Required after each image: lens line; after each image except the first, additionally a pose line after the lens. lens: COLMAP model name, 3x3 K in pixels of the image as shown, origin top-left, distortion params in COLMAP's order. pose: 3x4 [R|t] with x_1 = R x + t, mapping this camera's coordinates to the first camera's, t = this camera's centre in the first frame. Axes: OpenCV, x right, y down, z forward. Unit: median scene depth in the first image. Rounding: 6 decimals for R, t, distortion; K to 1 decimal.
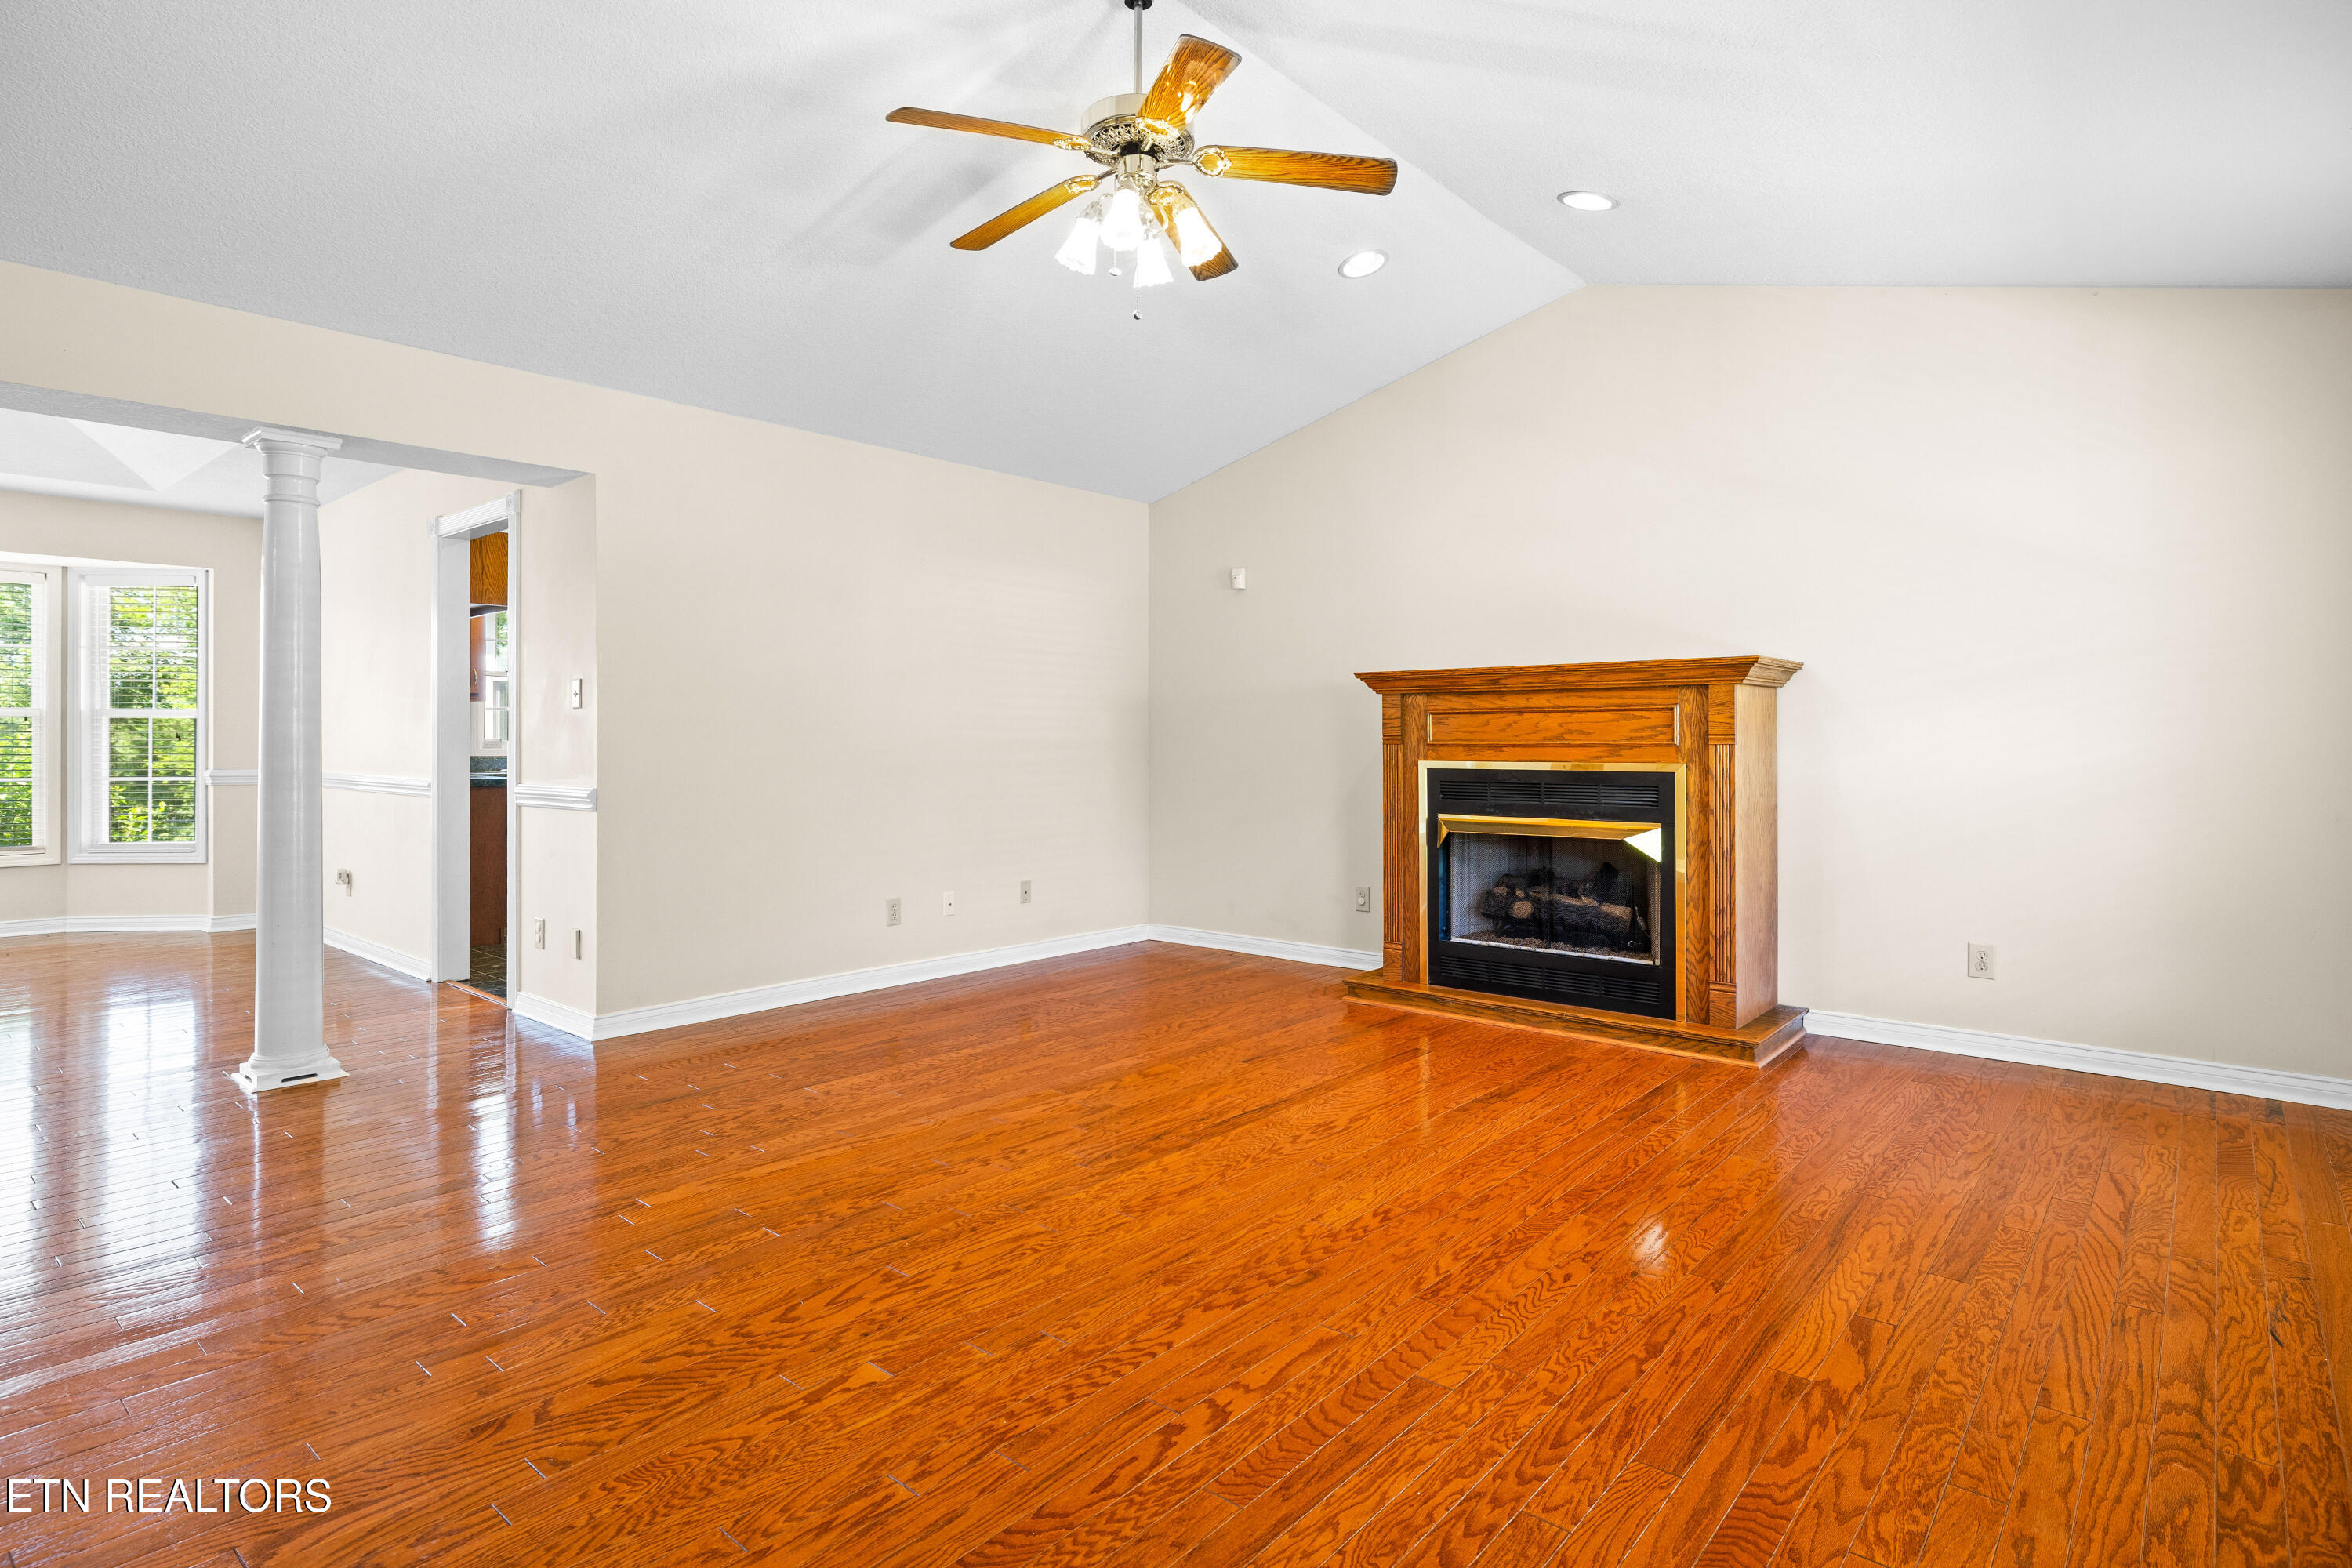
lens RADIAL K [[1193.3, 0, 1167.3], [0, 1193.3, 776.9], [0, 0, 1]] dist [-0.001998, -0.001003]
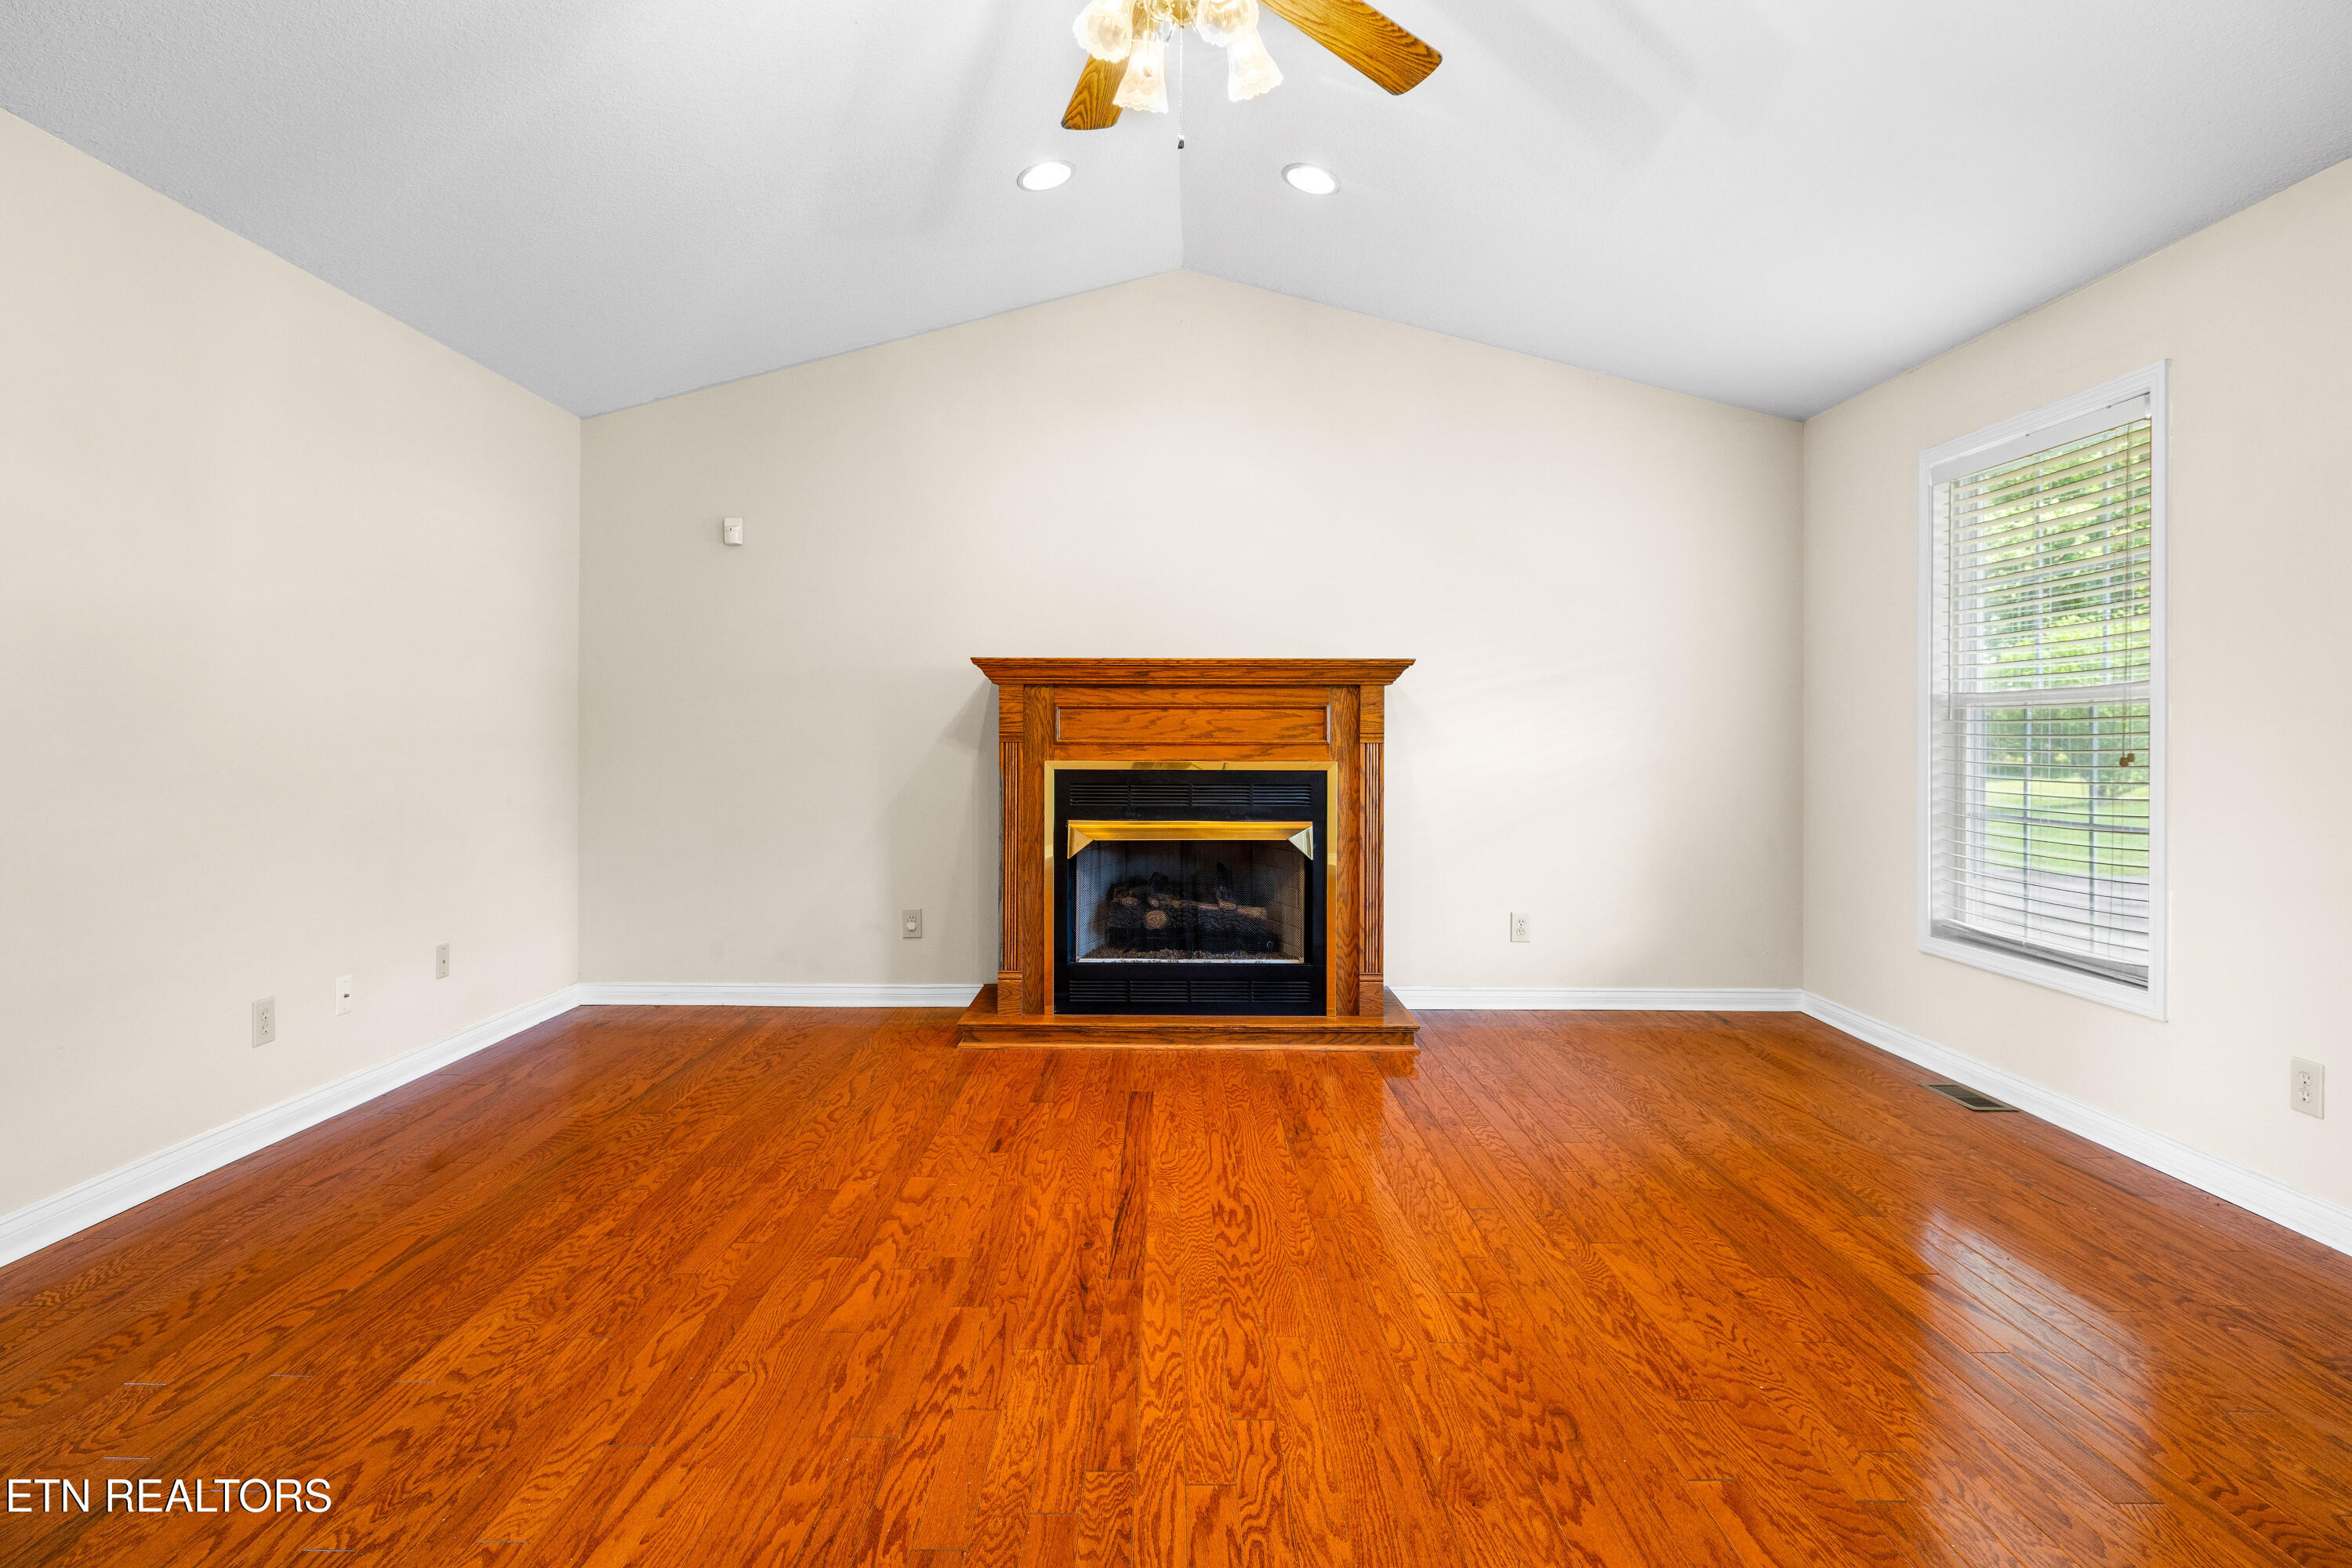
lens RADIAL K [[1193.3, 0, 1172.2], [0, 1193.3, 761.1], [0, 0, 1]] dist [-0.001998, -0.001003]
pose [[0.767958, -0.010017, 0.640422, -0.327037], [0.015610, 0.999873, -0.003079, -0.010934], [-0.640310, 0.012362, 0.768017, 0.310622]]
